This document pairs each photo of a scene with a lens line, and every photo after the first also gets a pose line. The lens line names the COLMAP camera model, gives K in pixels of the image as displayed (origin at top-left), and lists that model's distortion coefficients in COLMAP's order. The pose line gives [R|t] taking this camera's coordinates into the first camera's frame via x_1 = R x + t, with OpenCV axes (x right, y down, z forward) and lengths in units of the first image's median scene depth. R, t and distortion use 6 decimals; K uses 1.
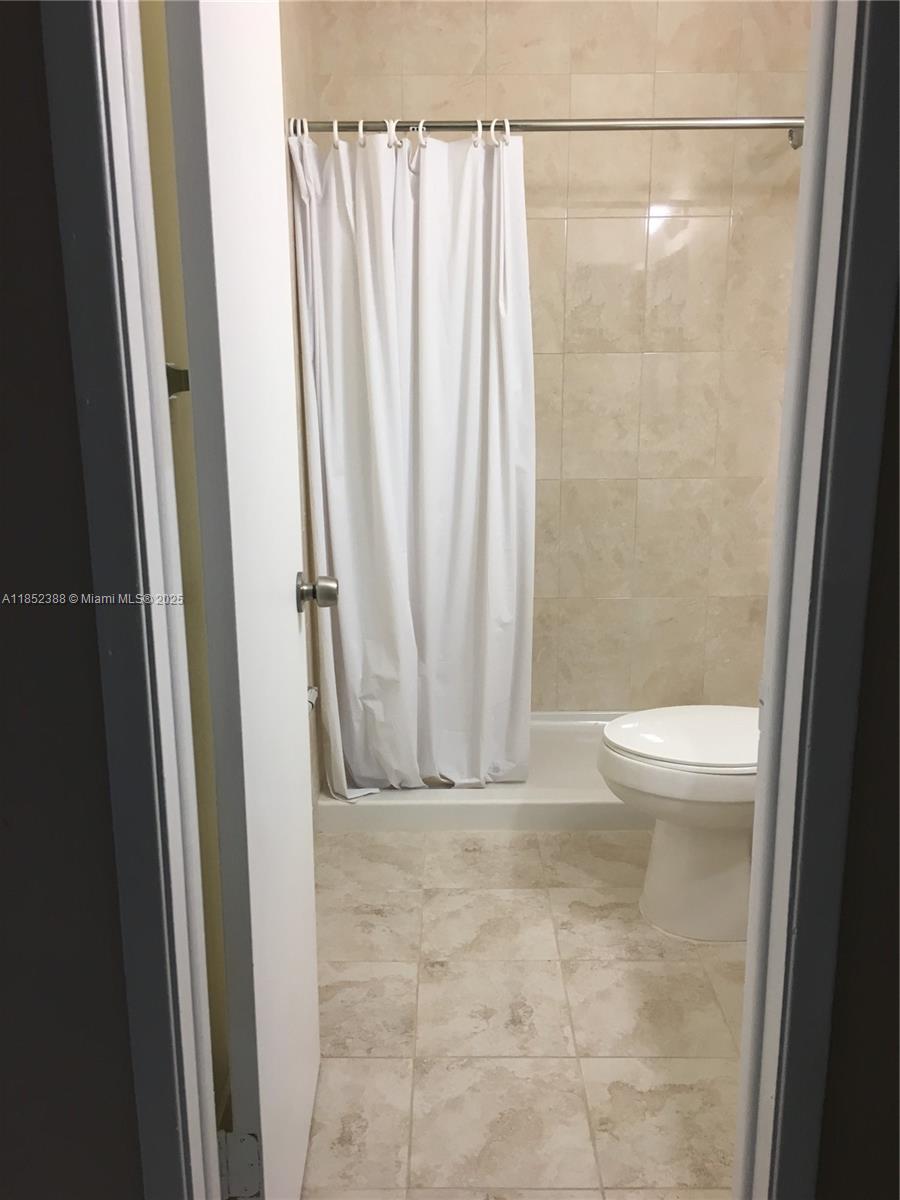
lens RADIAL K [[1028.6, 0, 452.3], [0, 1028.6, 601.7], [0, 0, 1]] dist [0.046319, -0.026866]
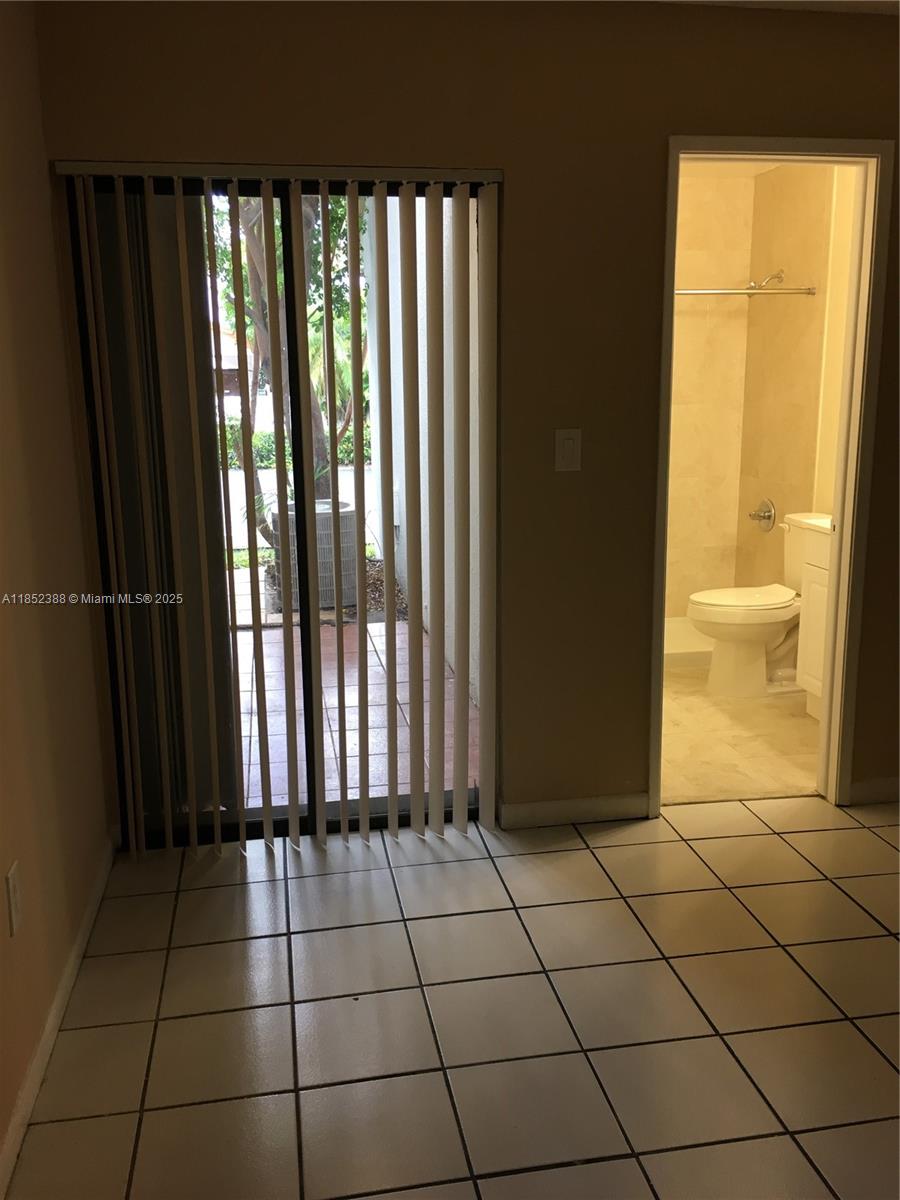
lens RADIAL K [[1028.6, 0, 449.9], [0, 1028.6, 603.8], [0, 0, 1]] dist [0.046319, -0.026866]
pose [[0.986048, -0.042820, 0.160862, -0.624121], [0.048115, 0.998416, -0.029164, 0.170770], [-0.159358, 0.036497, 0.986546, -0.873293]]
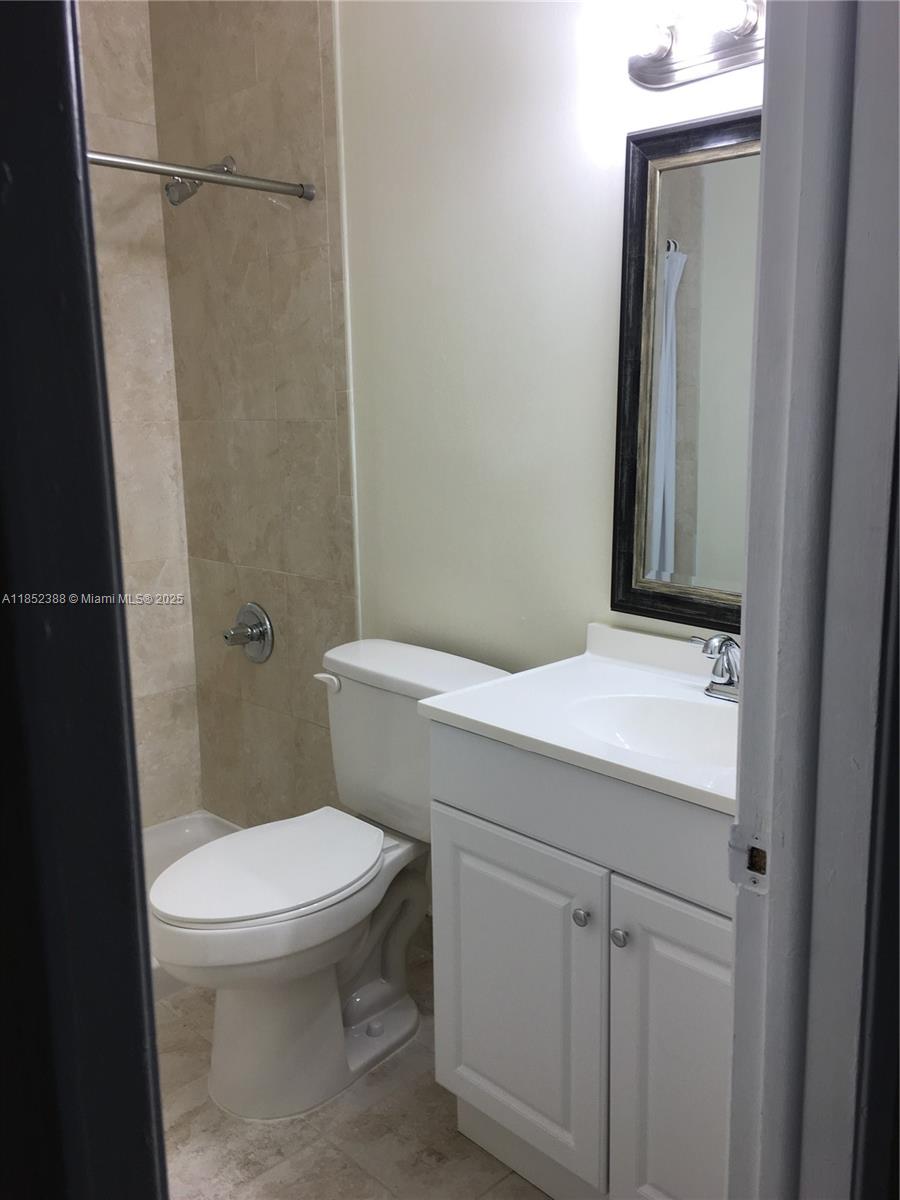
lens RADIAL K [[1028.6, 0, 454.2], [0, 1028.6, 599.9], [0, 0, 1]] dist [0.046319, -0.026866]
pose [[0.724210, -0.139346, 0.675354, -0.186099], [0.178342, 0.983898, 0.011764, -0.071776], [-0.666119, 0.111924, 0.737400, 0.238913]]
